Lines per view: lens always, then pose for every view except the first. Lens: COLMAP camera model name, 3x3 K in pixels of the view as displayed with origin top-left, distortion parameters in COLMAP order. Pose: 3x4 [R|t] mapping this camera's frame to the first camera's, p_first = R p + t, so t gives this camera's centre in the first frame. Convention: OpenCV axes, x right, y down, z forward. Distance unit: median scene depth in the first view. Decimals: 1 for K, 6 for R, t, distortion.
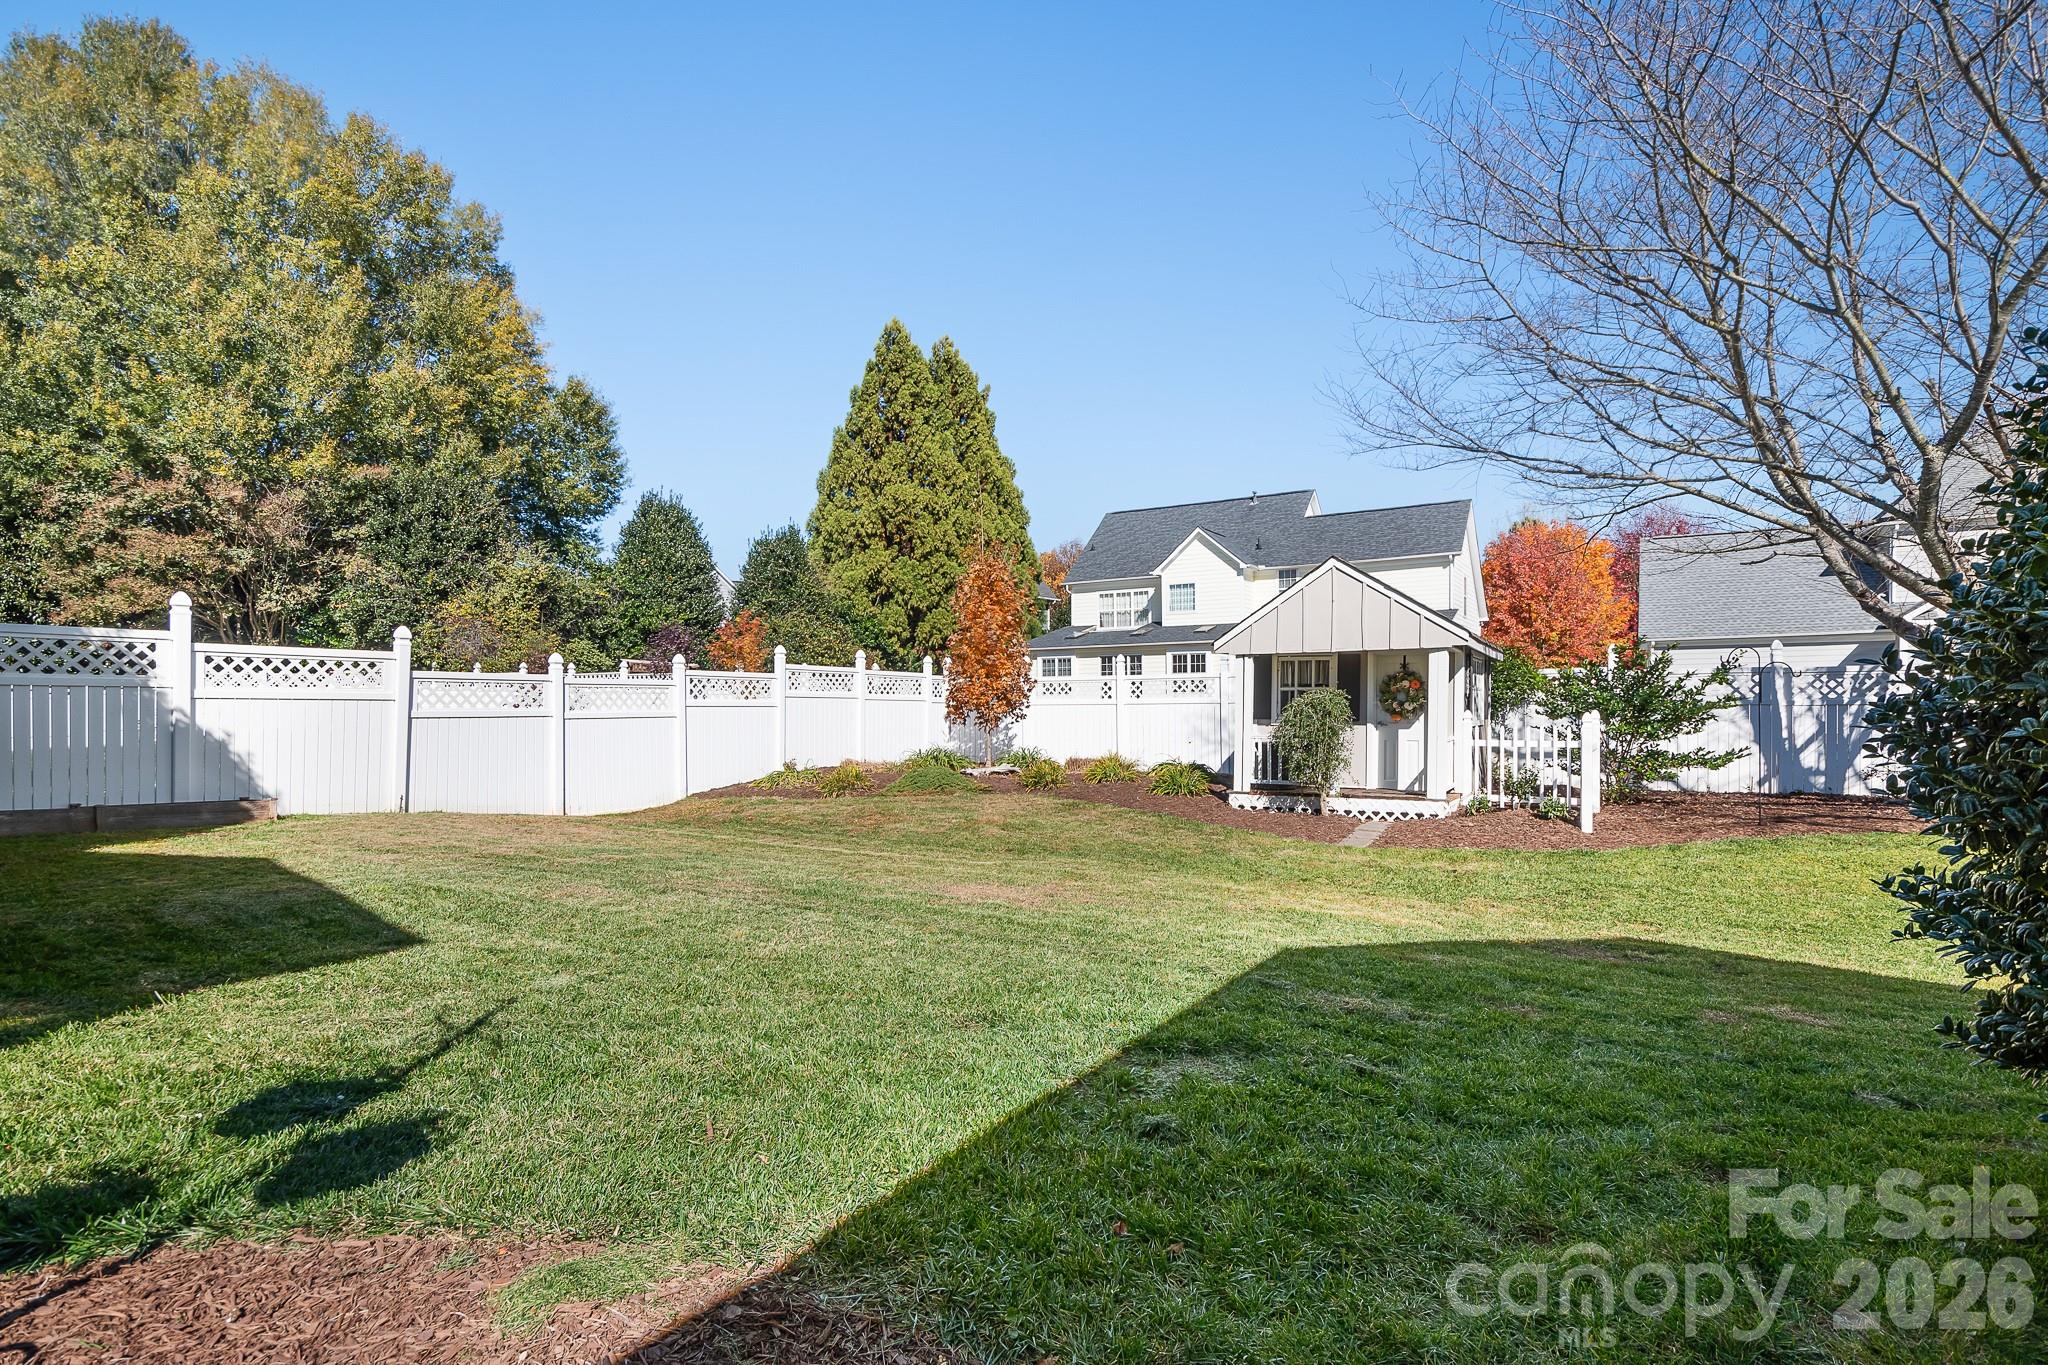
lens RADIAL K [[969.8, 0, 1028.9], [0, 969.8, 700.1], [0, 0, 1]] dist [0.000237, 0.000008]
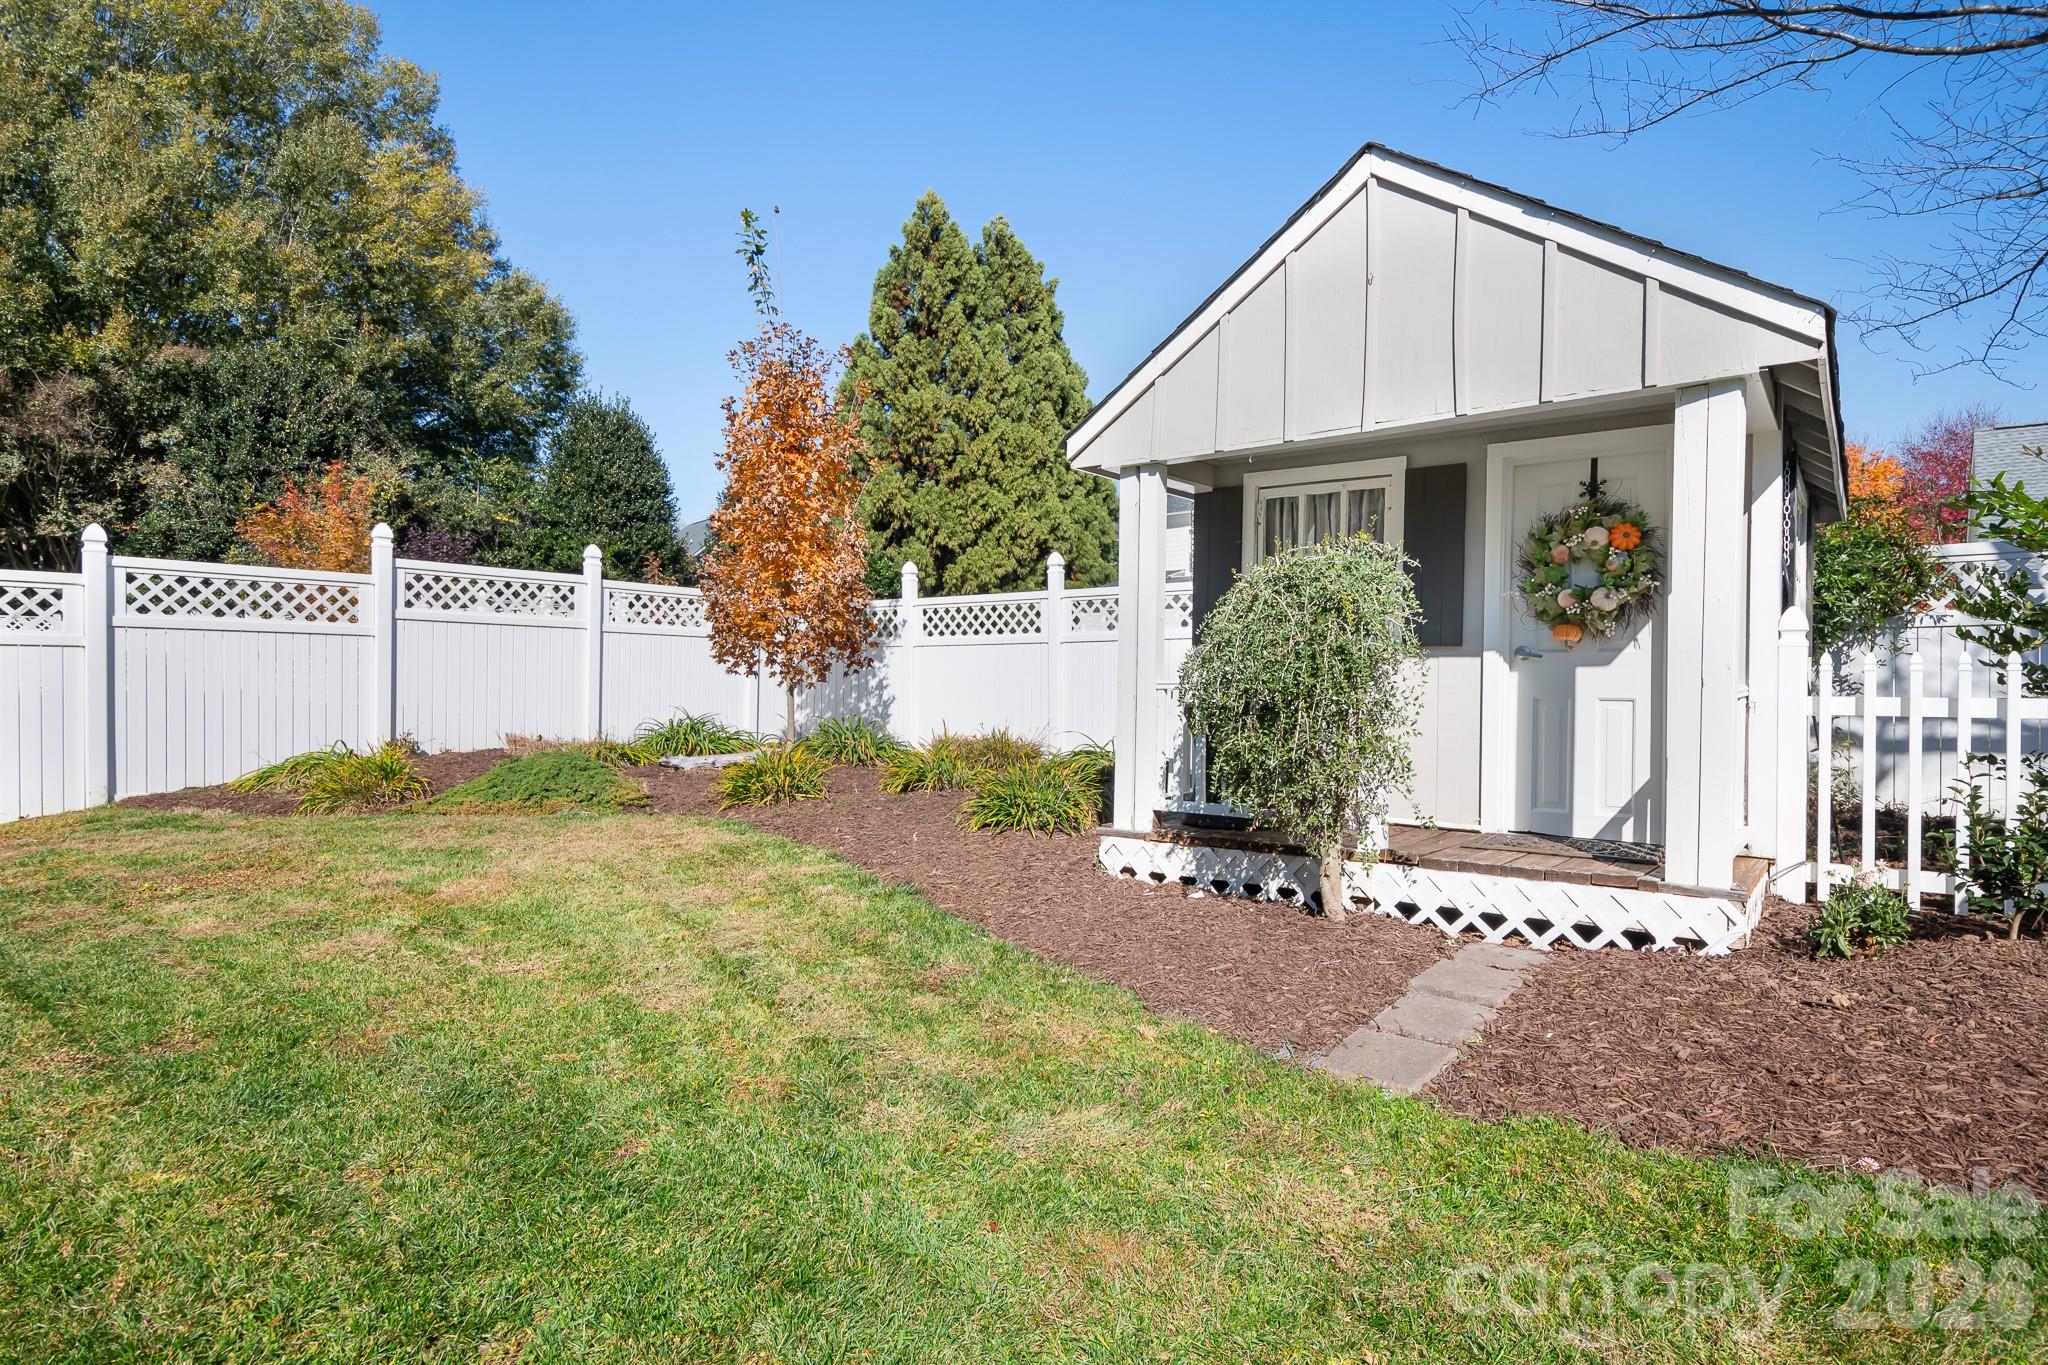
lens RADIAL K [[1081.7, 0, 1019.4], [0, 1081.7, 676.5], [0, 0, 1]] dist [0.006742, 0.000101]
pose [[0.992420, 0.007404, -0.122666, 0.161957], [-0.007215, 0.999972, 0.001985, 0.024164], [0.122677, -0.001085, 0.992446, 0.412465]]
